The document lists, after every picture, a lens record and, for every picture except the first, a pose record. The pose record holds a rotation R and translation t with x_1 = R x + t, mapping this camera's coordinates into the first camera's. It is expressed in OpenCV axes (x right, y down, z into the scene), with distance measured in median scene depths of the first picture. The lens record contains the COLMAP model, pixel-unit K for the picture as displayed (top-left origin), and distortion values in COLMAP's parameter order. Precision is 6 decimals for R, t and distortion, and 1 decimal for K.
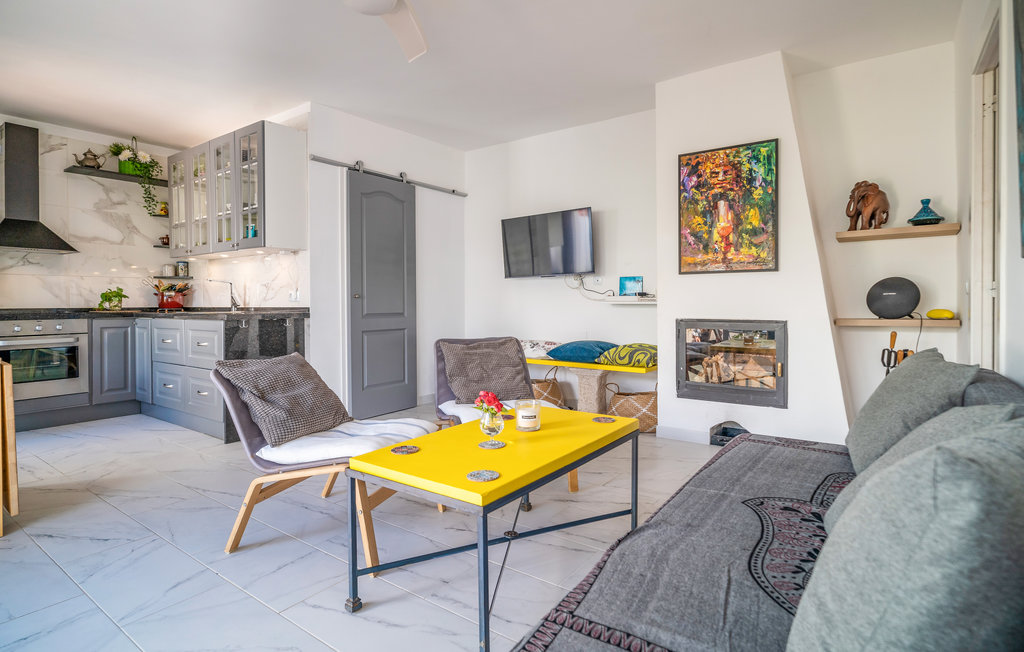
lens RADIAL K [[521.9, 0, 511.7], [0, 521.9, 307.5], [0, 0, 1]] dist [-0.003665, -0.000752]
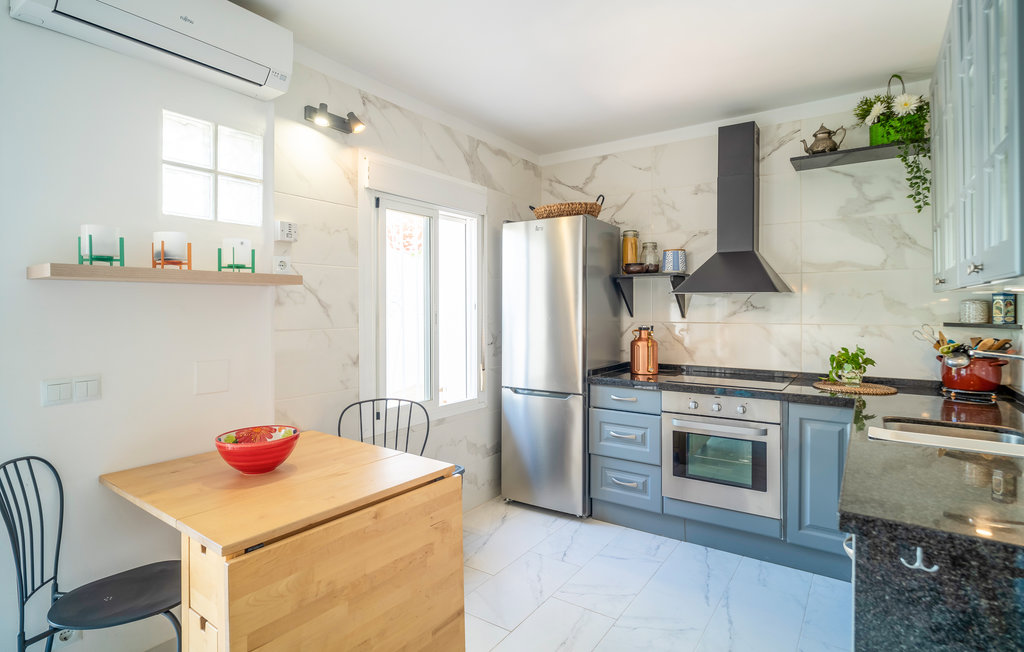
lens RADIAL K [[521.9, 0, 511.7], [0, 521.9, 307.5], [0, 0, 1]] dist [-0.003665, -0.000752]
pose [[0.018417, 0.003124, -0.999826, -0.184136], [-0.009859, 0.999947, 0.002943, -0.080023], [0.999782, 0.009803, 0.018446, 0.608301]]
